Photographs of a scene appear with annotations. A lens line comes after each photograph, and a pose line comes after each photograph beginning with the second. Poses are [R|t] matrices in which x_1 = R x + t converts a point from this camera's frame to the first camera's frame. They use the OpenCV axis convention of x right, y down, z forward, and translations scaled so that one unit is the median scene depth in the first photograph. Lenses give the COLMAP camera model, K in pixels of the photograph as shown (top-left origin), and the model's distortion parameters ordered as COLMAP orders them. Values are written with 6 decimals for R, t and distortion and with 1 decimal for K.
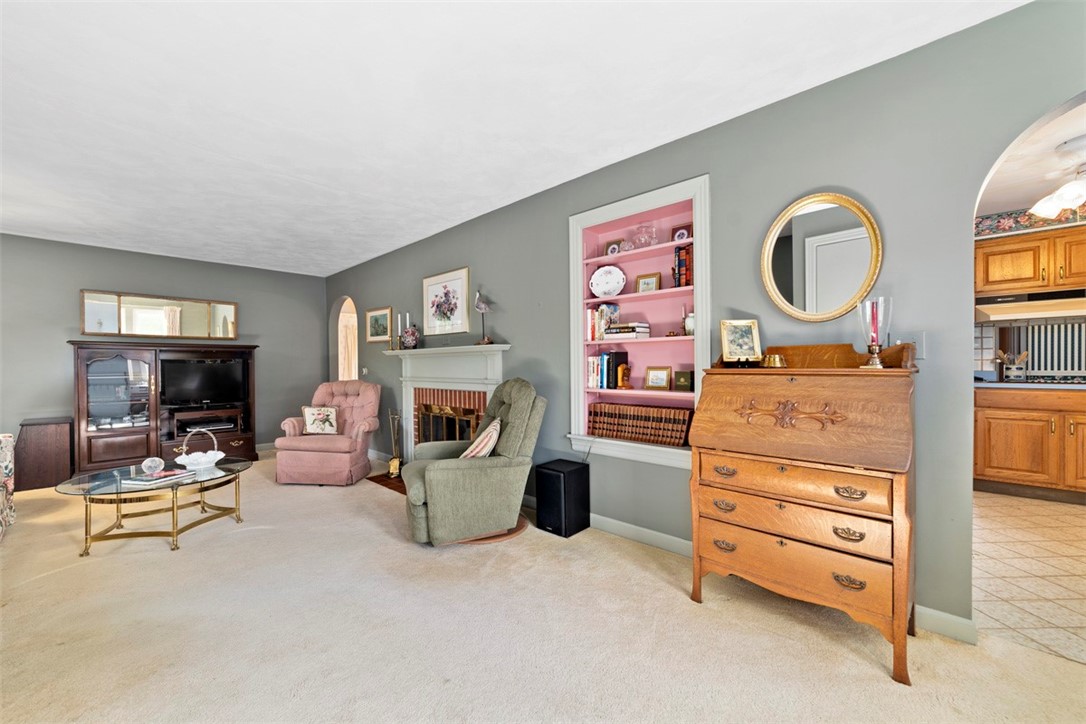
lens RADIAL K [[436.0, 0, 538.1], [0, 436.0, 367.9], [0, 0, 1]] dist [-0.000395, 0.000661]
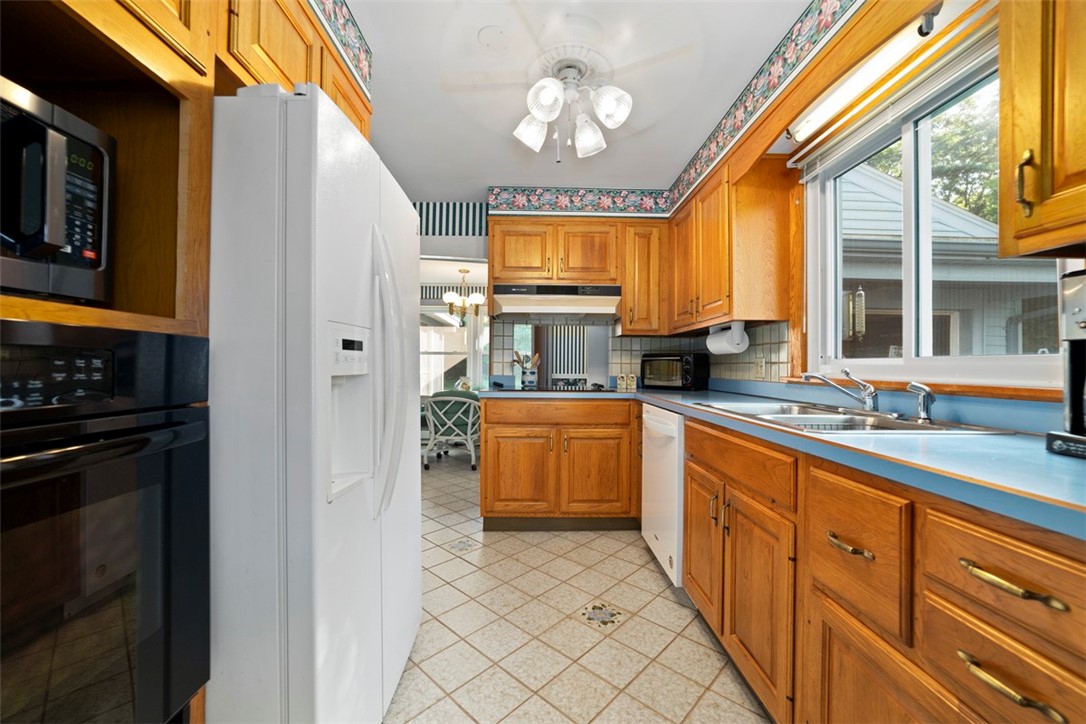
lens RADIAL K [[436.4, 0, 547.7], [0, 436.4, 358.5], [0, 0, 1]] dist [-0.002603, 0.000331]
pose [[0.705679, 0.023926, 0.708127, 0.559885], [-0.008821, 0.999649, -0.024986, -0.006629], [-0.708476, 0.011386, 0.705643, 0.400189]]
